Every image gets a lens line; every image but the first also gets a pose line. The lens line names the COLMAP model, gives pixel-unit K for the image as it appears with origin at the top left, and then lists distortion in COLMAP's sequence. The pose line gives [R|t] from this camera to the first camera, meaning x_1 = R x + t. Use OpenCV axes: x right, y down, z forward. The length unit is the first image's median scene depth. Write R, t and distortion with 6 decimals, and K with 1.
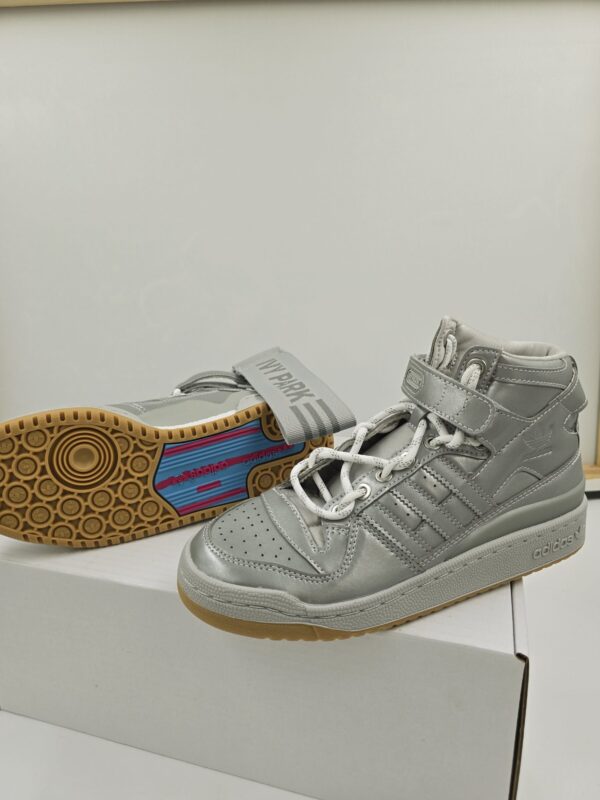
lens RADIAL K [[549.7, 0, 304.9], [0, 549.7, 387.4], [0, 0, 1]] dist [-0.001703, -0.004818]
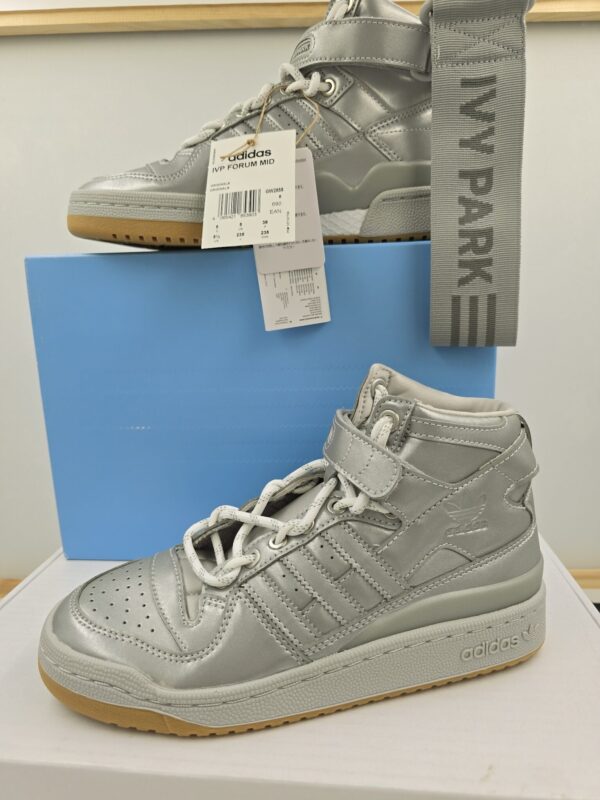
lens RADIAL K [[549.7, 0, 307.0], [0, 549.7, 393.3], [0, 0, 1]] dist [-0.001703, -0.004818]
pose [[0.989048, 0.037900, -0.142646, 0.305940], [-0.054540, 0.991911, -0.114617, 0.027271], [0.137148, 0.121141, 0.983115, 0.131389]]
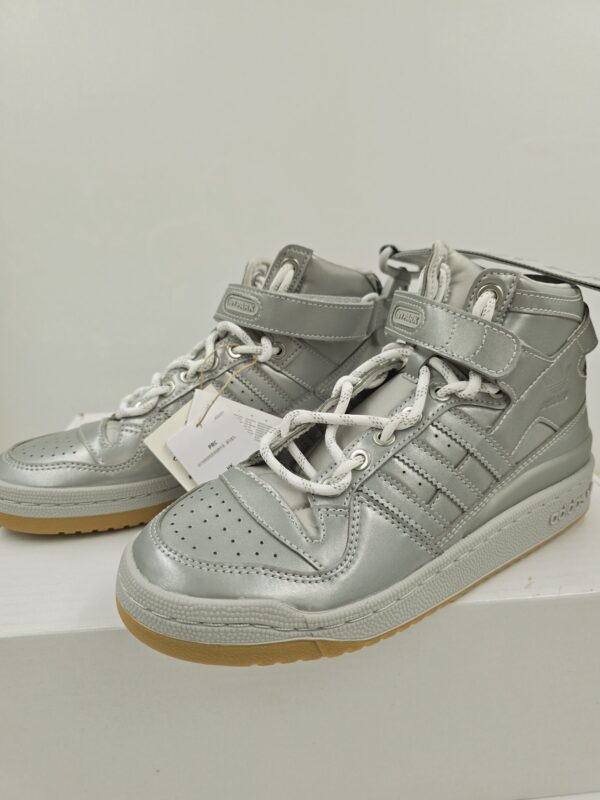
lens RADIAL K [[549.7, 0, 300.2], [0, 549.7, 401.4], [0, 0, 1]] dist [-0.001703, -0.004818]
pose [[0.981568, -0.053451, 0.183486, -0.115933], [0.045940, 0.997932, 0.044952, 0.068691], [-0.185509, -0.035694, 0.981994, 0.257594]]
